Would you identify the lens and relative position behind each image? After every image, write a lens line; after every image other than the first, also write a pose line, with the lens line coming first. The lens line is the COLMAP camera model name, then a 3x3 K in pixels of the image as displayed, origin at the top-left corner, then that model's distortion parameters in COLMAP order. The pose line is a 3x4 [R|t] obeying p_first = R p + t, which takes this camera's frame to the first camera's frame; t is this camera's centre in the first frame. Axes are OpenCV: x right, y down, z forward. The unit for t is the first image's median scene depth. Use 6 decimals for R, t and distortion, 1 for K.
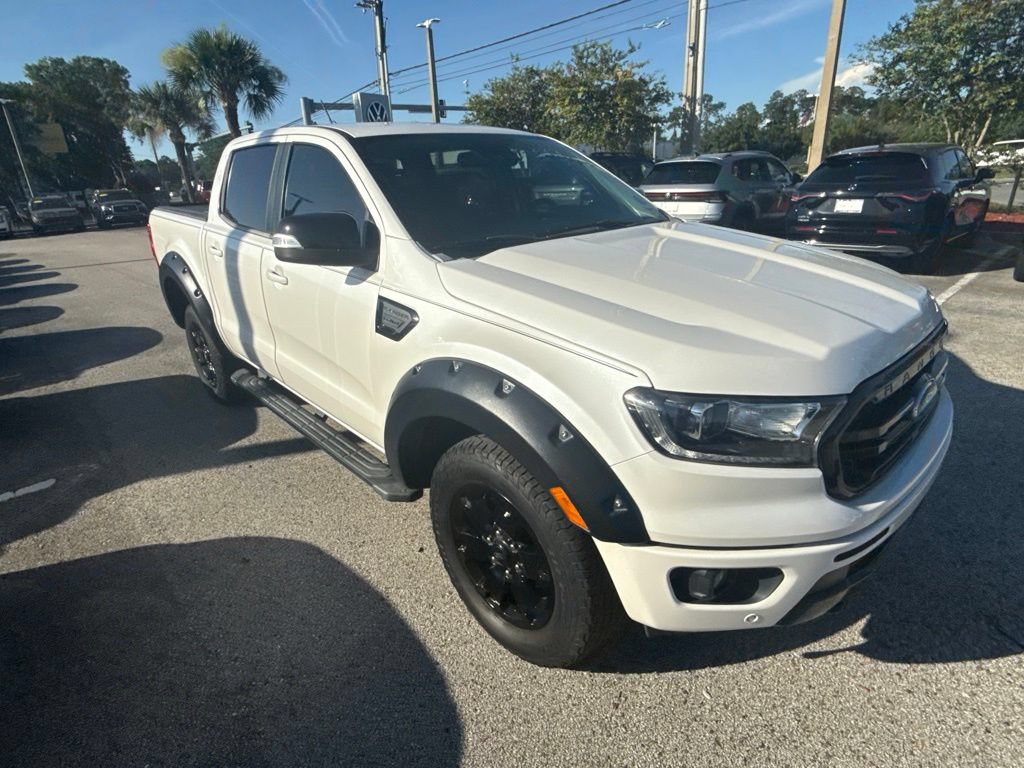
lens RADIAL K [[546.2, 0, 511.5], [0, 546.2, 382.0], [0, 0, 1]] dist [0.001184, -0.000655]
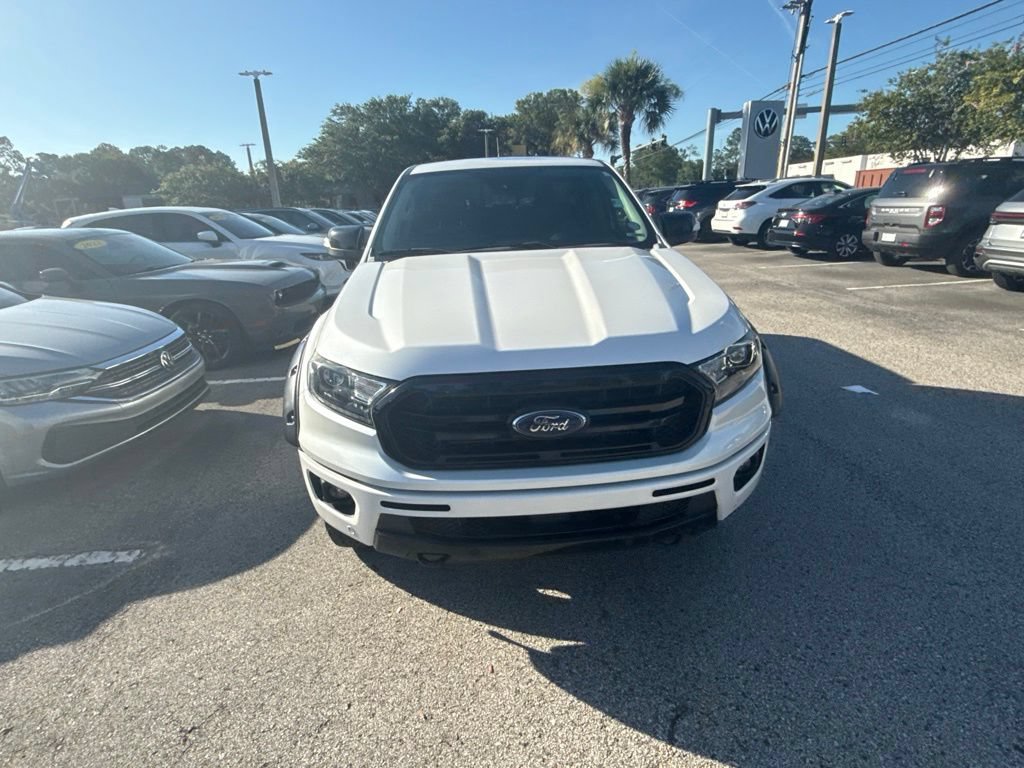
lens RADIAL K [[546.2, 0, 516.1], [0, 546.2, 384.0], [0, 0, 1]] dist [0.001184, -0.000655]
pose [[0.773195, 0.215274, -0.596512, 0.132855], [-0.220482, 0.973194, 0.065426, -0.009844], [0.594607, 0.080933, 0.799933, 0.009922]]
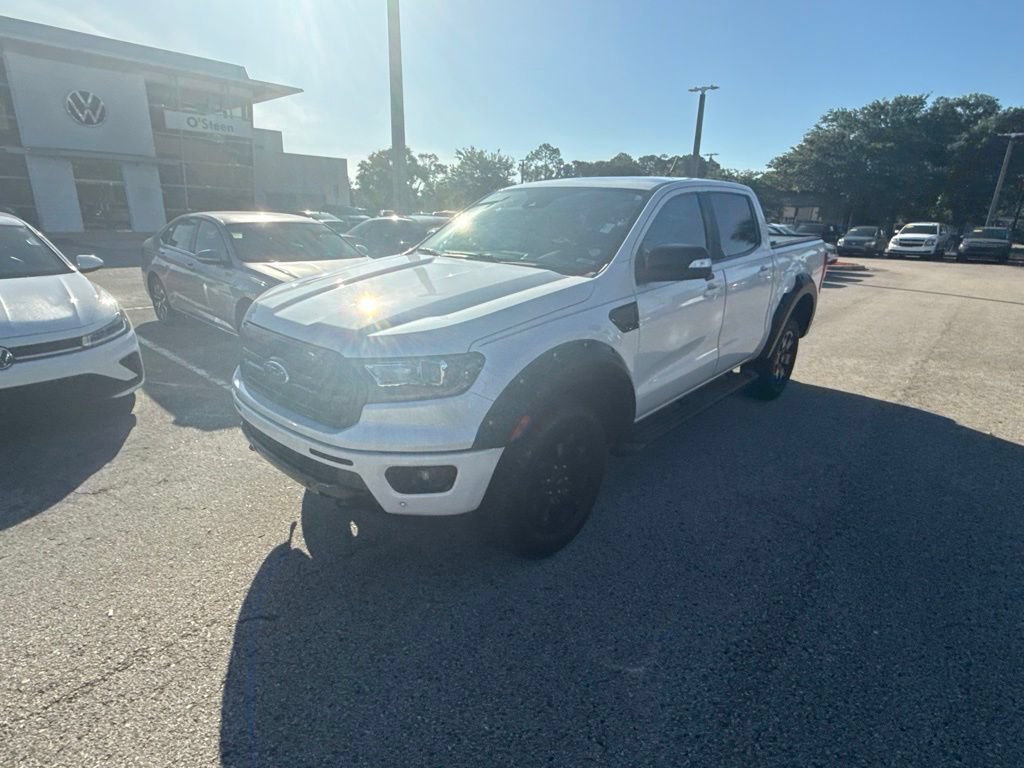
lens RADIAL K [[546.2, 0, 511.5], [0, 546.2, 383.2], [0, 0, 1]] dist [0.001184, -0.000655]
pose [[0.083113, 0.345707, -0.934654, 0.221539], [-0.386748, 0.875578, 0.289464, -0.062216], [0.918432, 0.337418, 0.206474, 0.129184]]
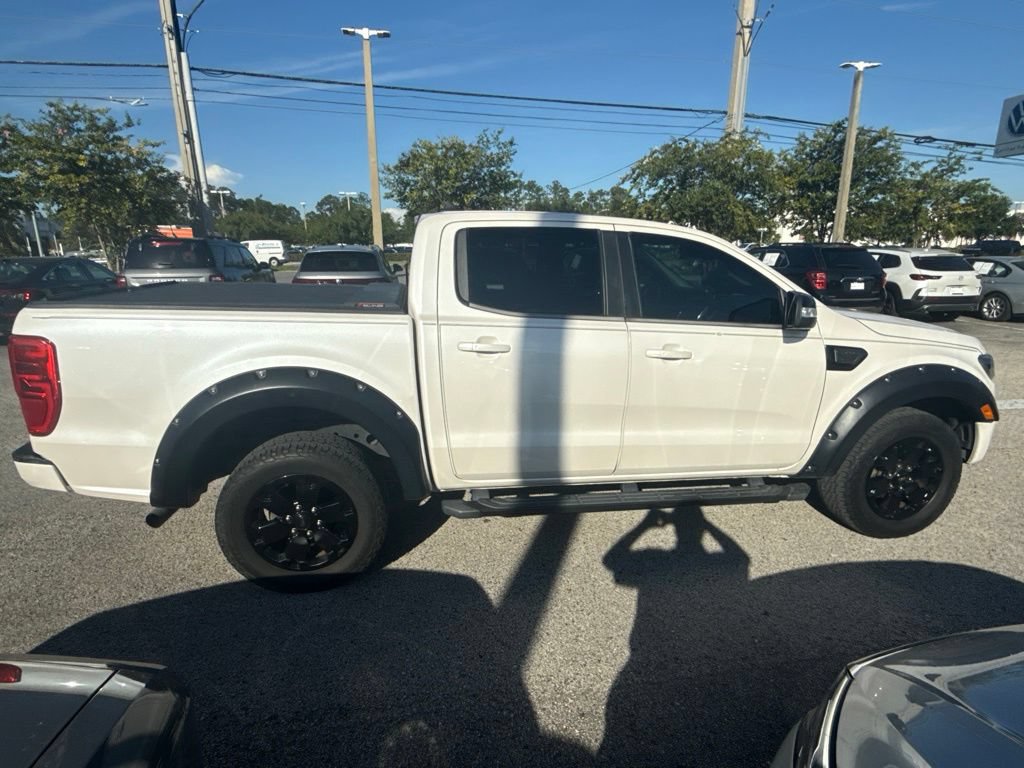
lens RADIAL K [[546.2, 0, 511.0], [0, 546.2, 381.9], [0, 0, 1]] dist [0.001184, -0.000655]
pose [[0.550414, -0.153084, 0.820737, -0.238904], [0.273218, 0.961945, -0.003807, -0.035731], [-0.788921, 0.226335, 0.571293, 0.105457]]
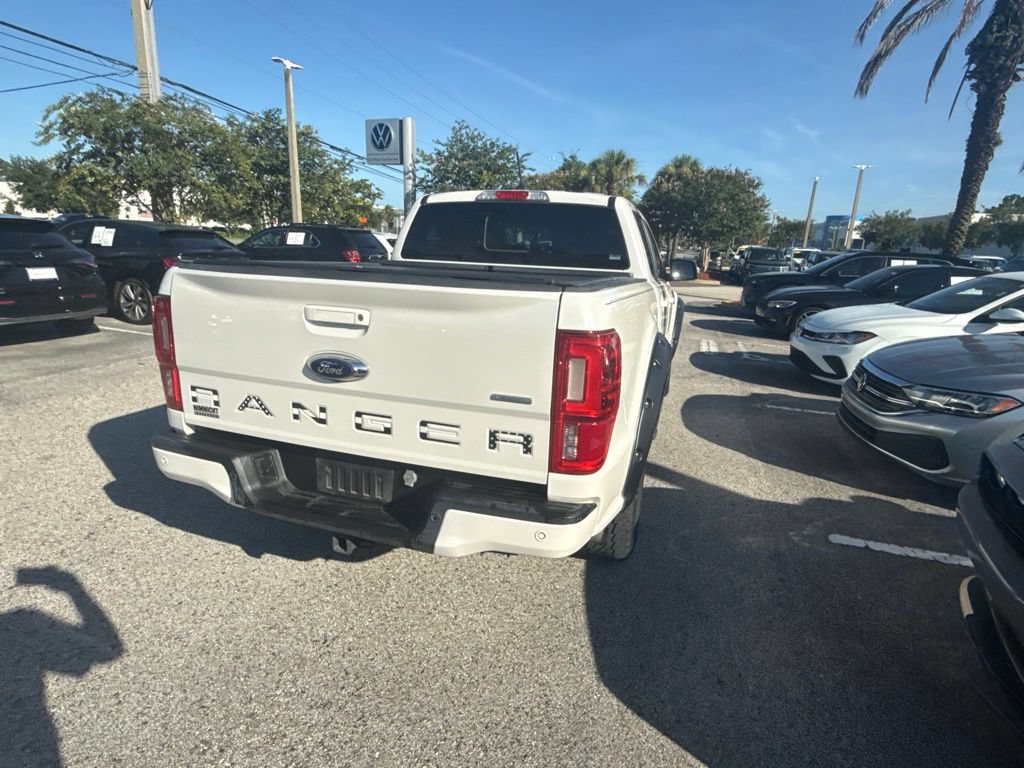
lens RADIAL K [[546.2, 0, 513.6], [0, 546.2, 383.6], [0, 0, 1]] dist [0.001184, -0.000655]
pose [[-0.479614, -0.192750, 0.856048, -0.269865], [0.300840, 0.880328, 0.366767, -0.116226], [-0.824297, 0.433440, -0.364230, 0.340257]]
